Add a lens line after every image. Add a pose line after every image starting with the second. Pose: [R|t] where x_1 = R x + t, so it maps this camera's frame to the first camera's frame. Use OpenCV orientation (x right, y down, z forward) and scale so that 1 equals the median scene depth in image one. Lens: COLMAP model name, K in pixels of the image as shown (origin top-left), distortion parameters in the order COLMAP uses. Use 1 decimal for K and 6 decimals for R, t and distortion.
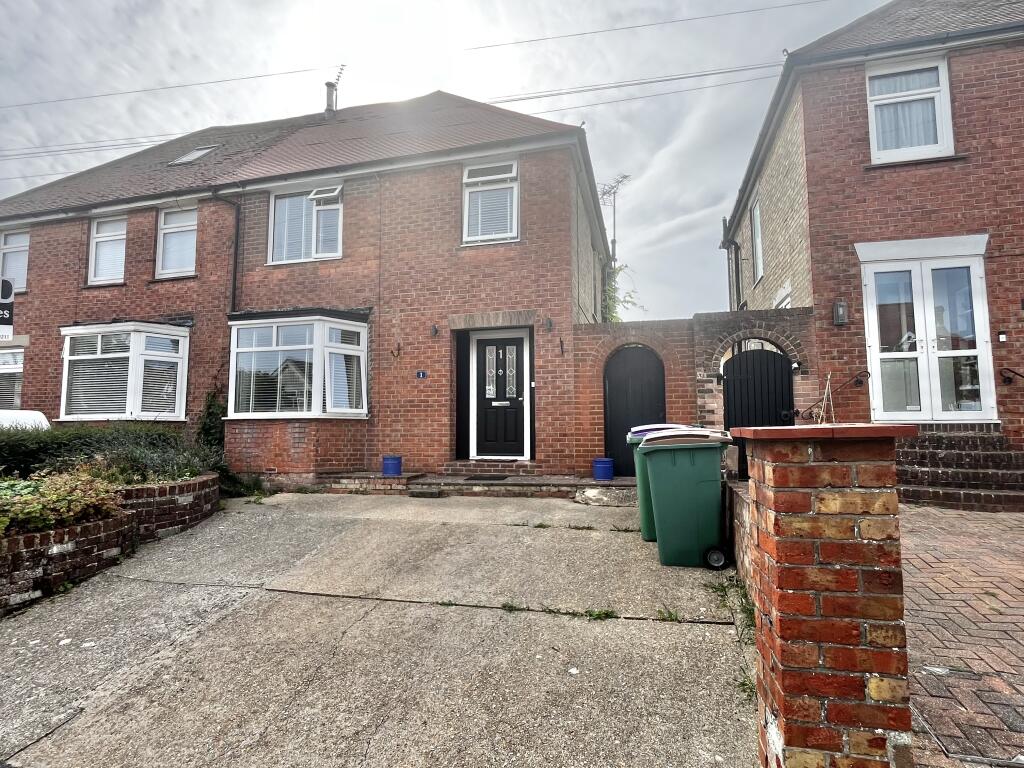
lens RADIAL K [[516.9, 0, 511.4], [0, 516.9, 381.8], [0, 0, 1]] dist [-0.003110, -0.000892]
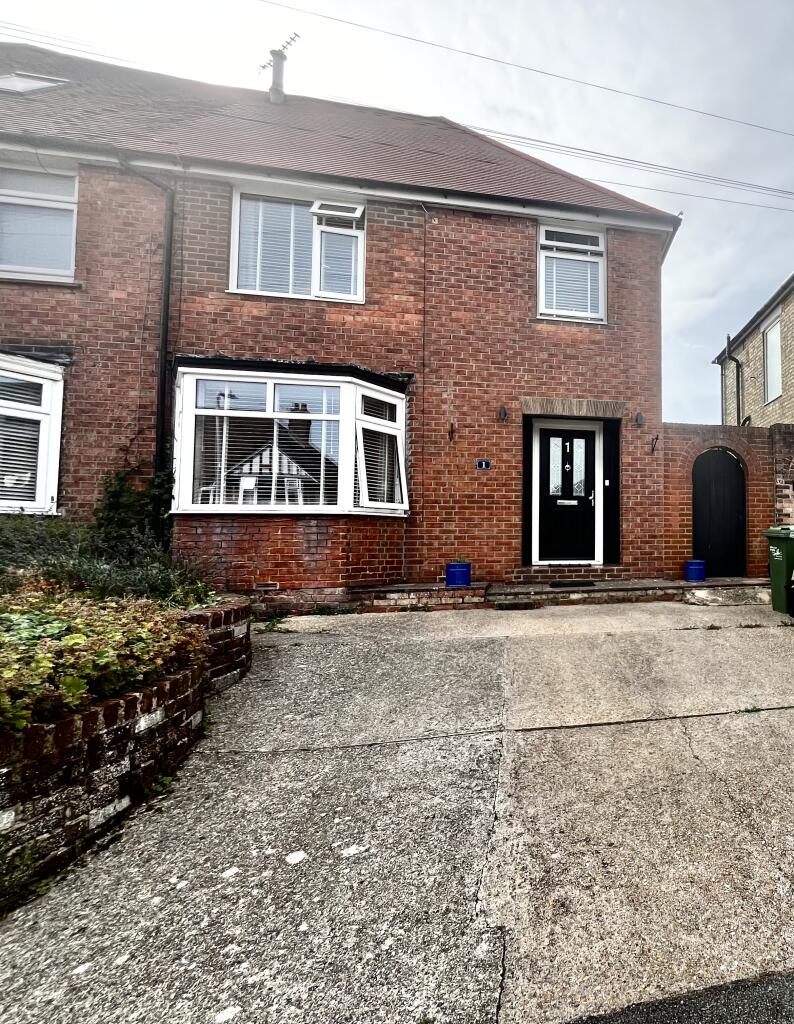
lens RADIAL K [[586.3, 0, 397.0], [0, 586.3, 510.7], [0, 0, 1]] dist [-0.007932, 0.001208]
pose [[0.890455, 0.026970, 0.454271, -0.721039], [-0.043755, 0.998691, 0.026476, 0.041038], [-0.452962, -0.043453, 0.890470, 0.219688]]
